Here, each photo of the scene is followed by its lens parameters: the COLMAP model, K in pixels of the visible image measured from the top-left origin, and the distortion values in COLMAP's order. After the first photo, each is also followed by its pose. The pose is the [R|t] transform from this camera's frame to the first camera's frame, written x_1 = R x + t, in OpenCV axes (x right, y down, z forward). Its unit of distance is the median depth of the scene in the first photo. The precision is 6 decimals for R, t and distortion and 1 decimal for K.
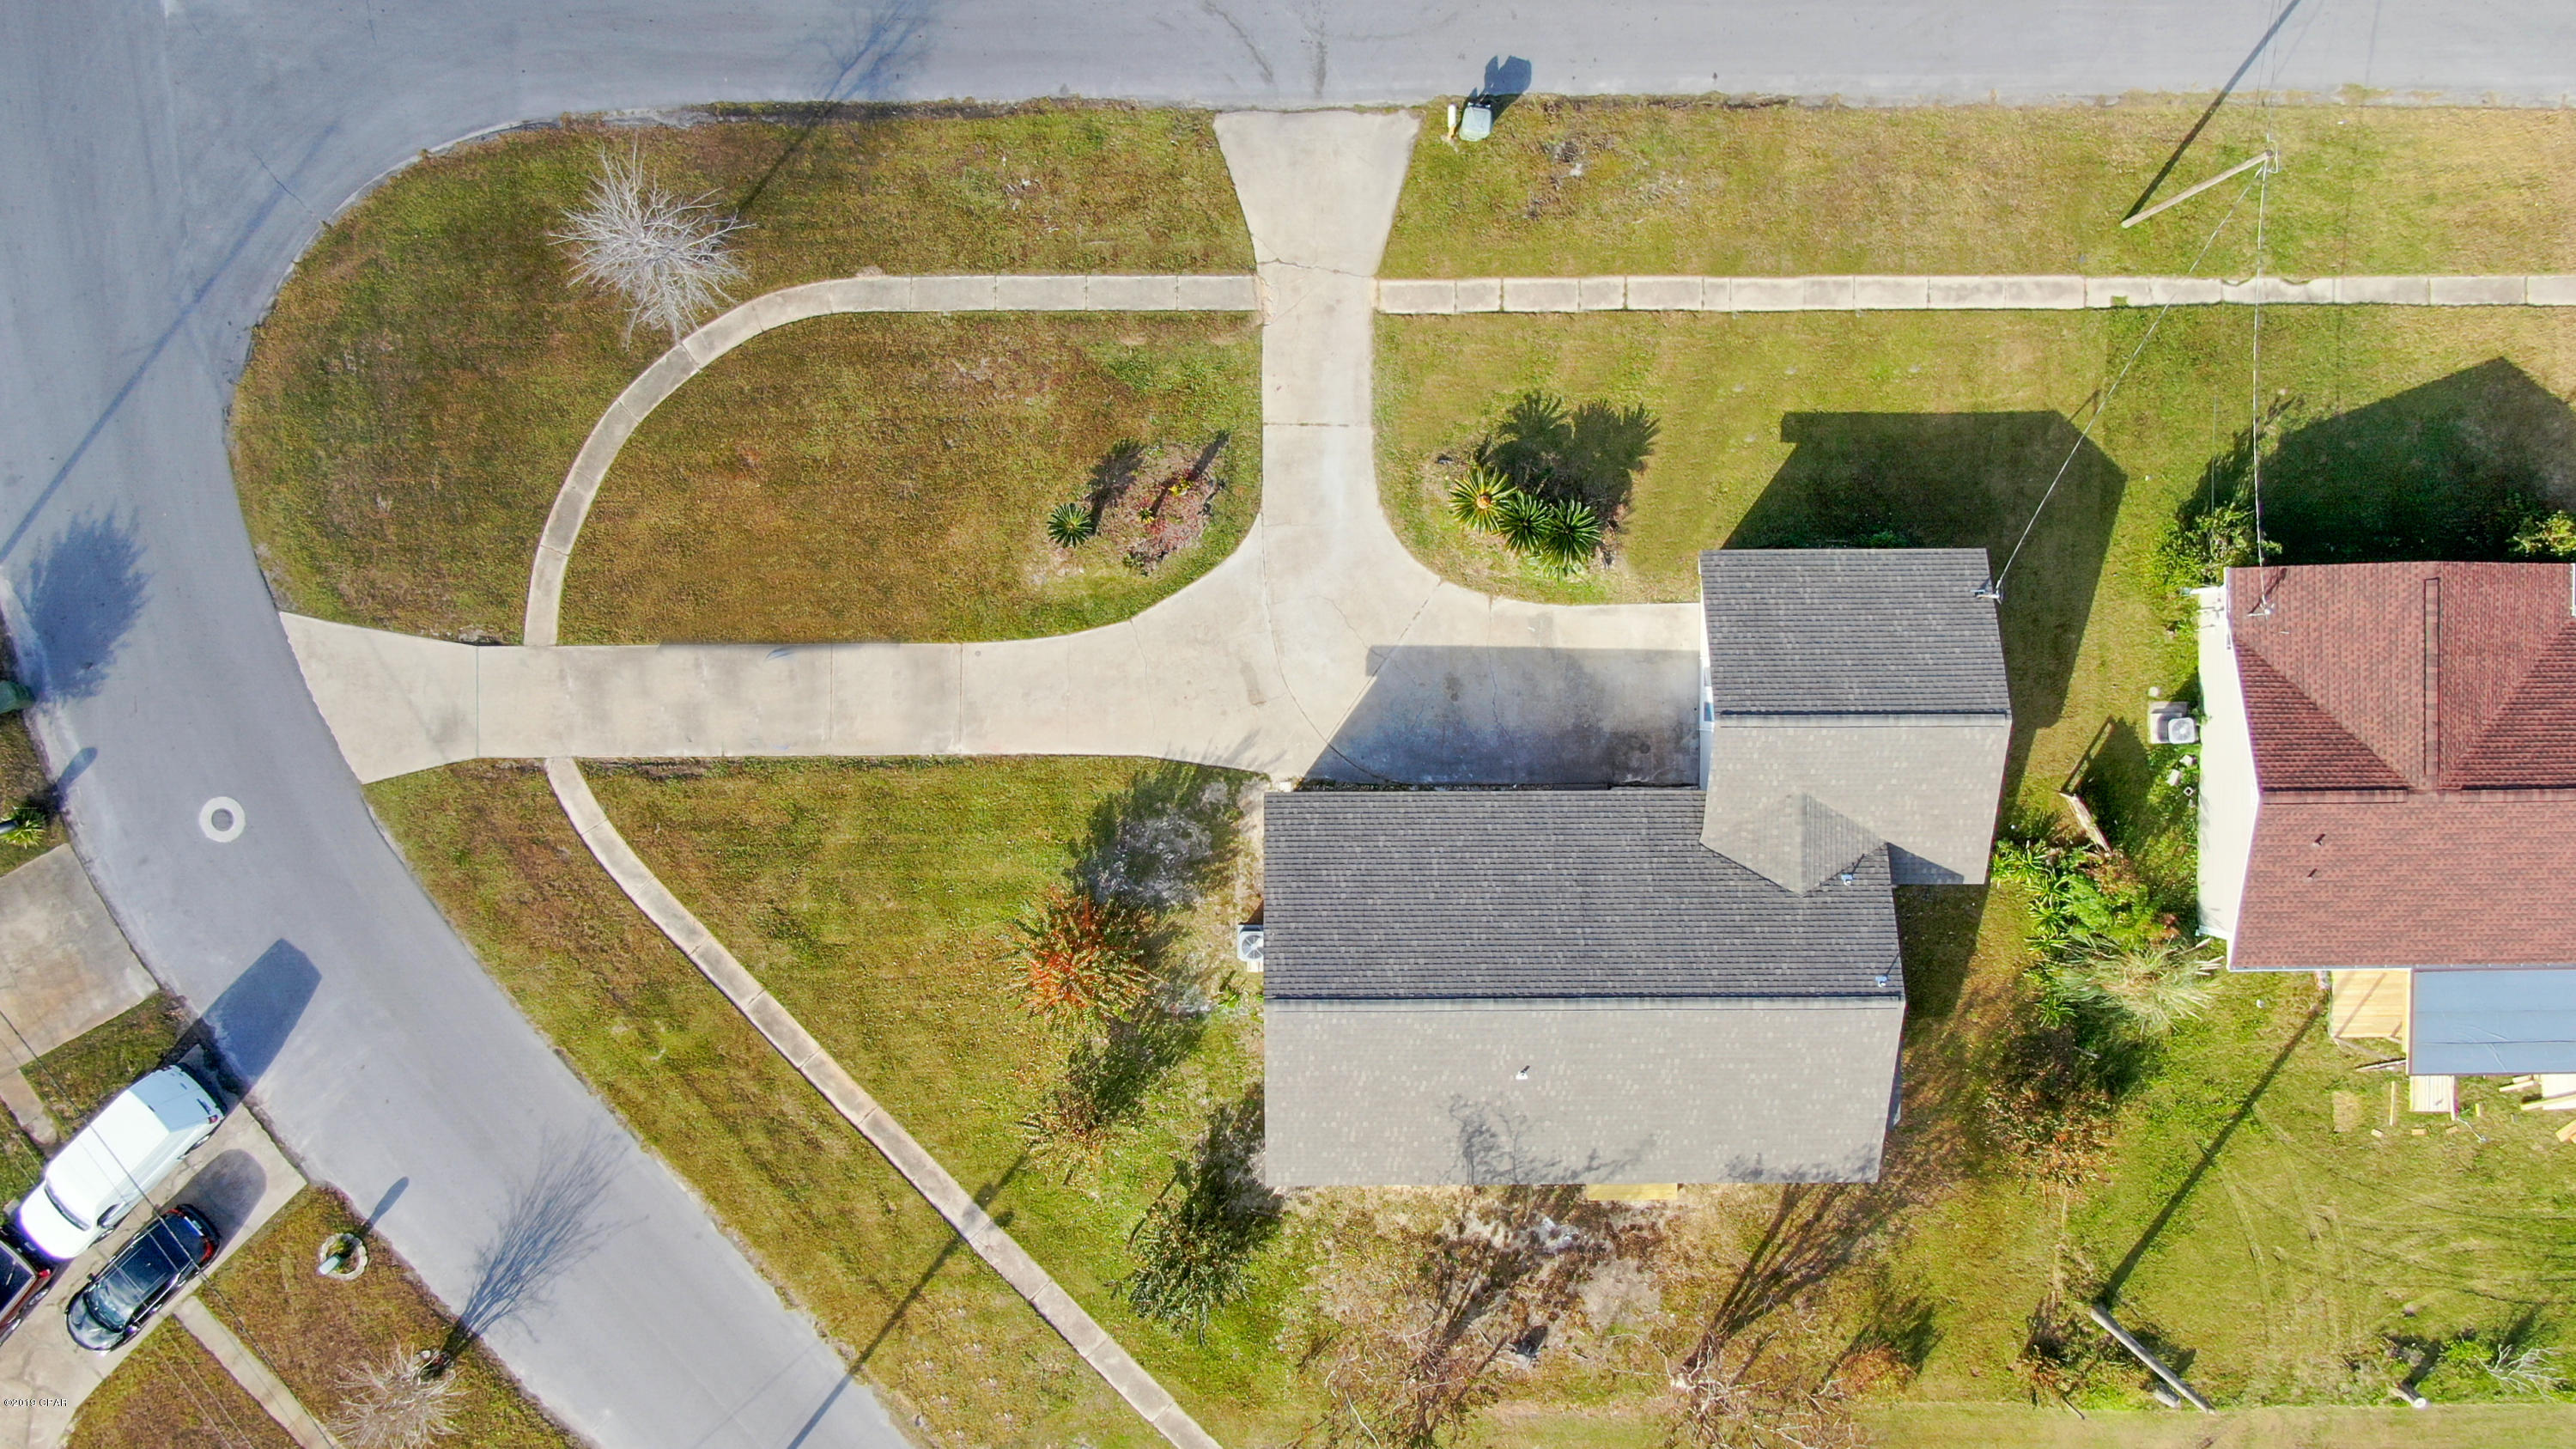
lens RADIAL K [[1864.6, 0, 1288.0], [0, 1864.6, 724.5], [0, 0, 1]] dist [-0.006092, -0.005481]
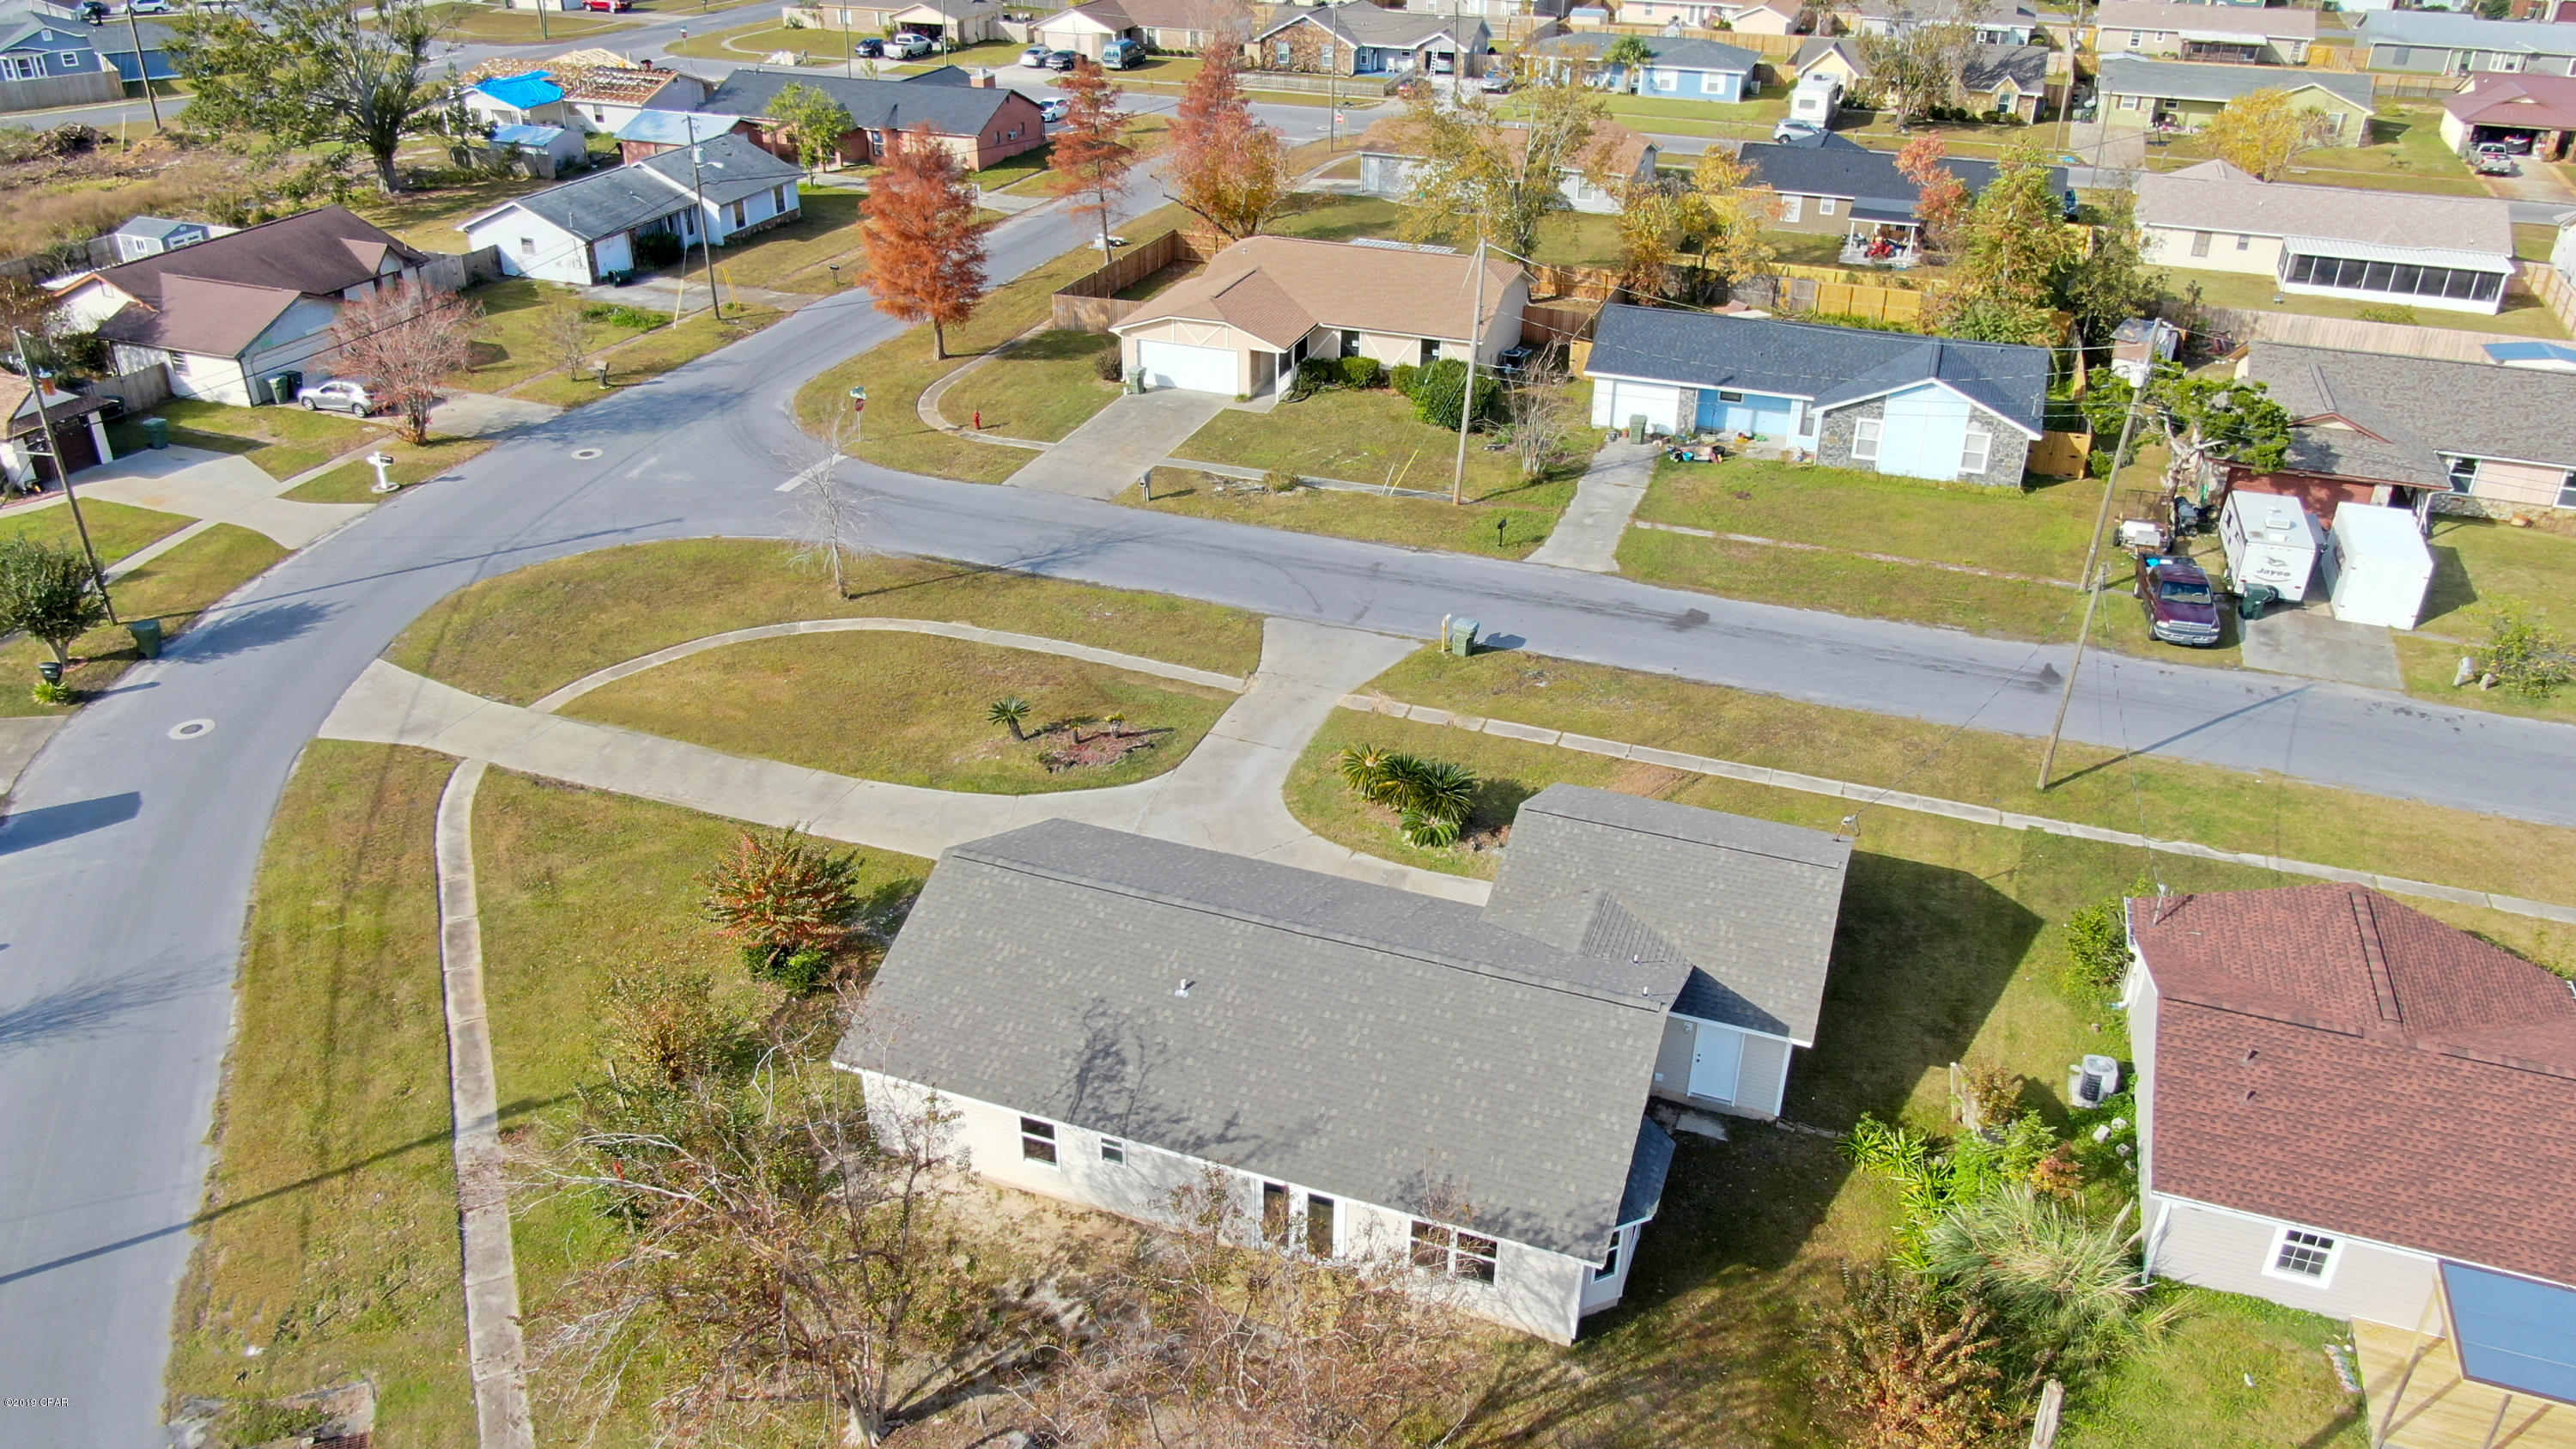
lens RADIAL K [[1864.6, 0, 1288.0], [0, 1864.6, 724.5], [0, 0, 1]] dist [-0.006092, -0.005481]
pose [[0.936334, 0.169198, -0.307654, 0.366747], [-0.350892, 0.419995, -0.836946, 0.738623], [-0.012396, 0.891614, 0.452626, 0.493956]]
